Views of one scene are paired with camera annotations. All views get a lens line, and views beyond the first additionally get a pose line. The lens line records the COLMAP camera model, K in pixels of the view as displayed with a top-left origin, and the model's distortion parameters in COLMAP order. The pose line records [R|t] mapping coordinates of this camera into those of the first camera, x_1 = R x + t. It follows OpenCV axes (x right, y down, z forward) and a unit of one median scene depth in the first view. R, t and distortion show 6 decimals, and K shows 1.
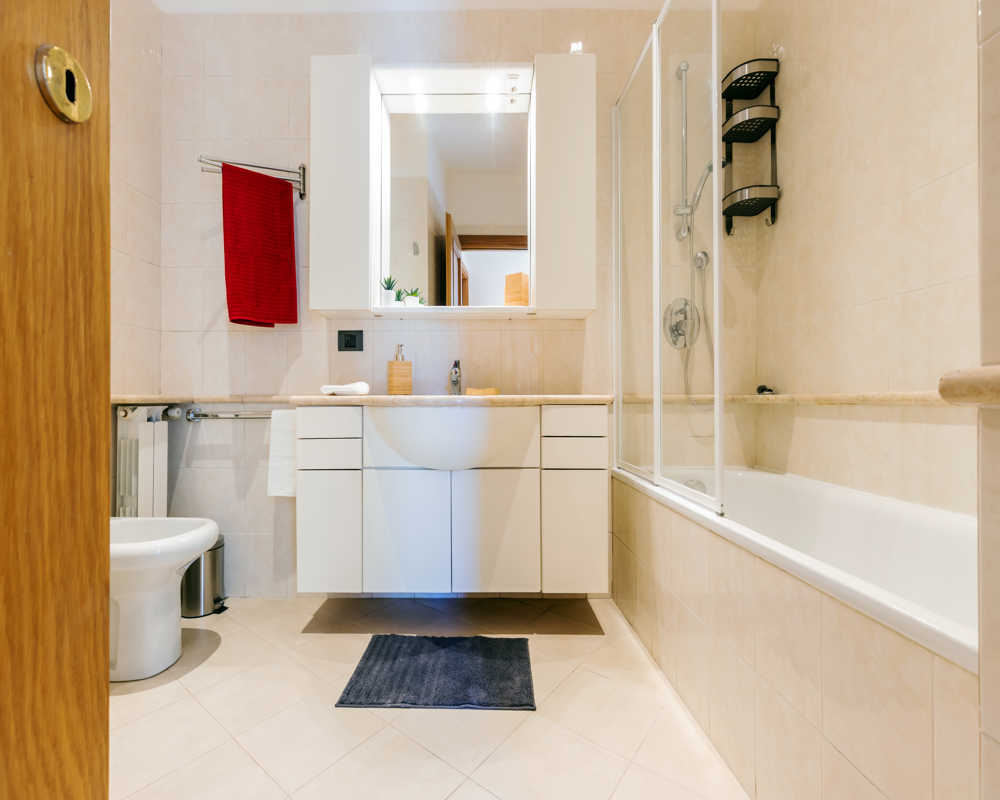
lens RADIAL K [[450.4, 0, 479.4], [0, 450.4, 416.5], [0, 0, 1]] dist [0.001575, -0.000657]
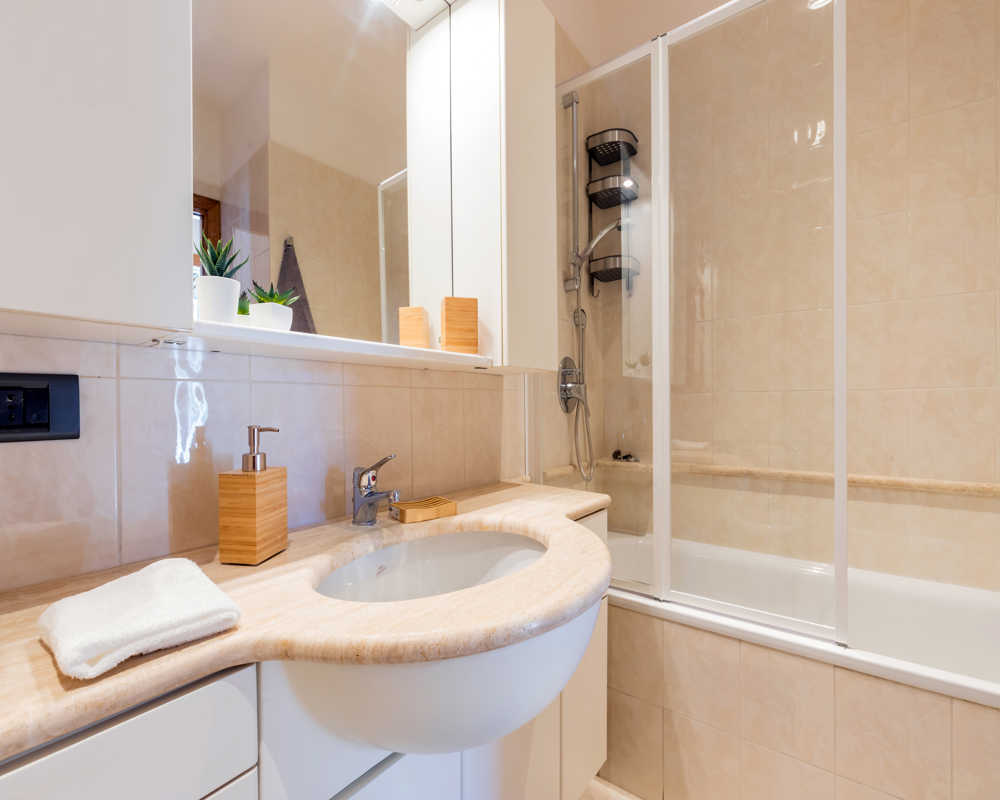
lens RADIAL K [[450.4, 0, 479.4], [0, 450.4, 416.5], [0, 0, 1]] dist [0.001575, -0.000657]
pose [[0.600265, -0.030653, 0.799214, -0.376003], [0.036563, 0.999272, 0.010865, -0.169735], [-0.798965, 0.022700, 0.600949, 0.639019]]
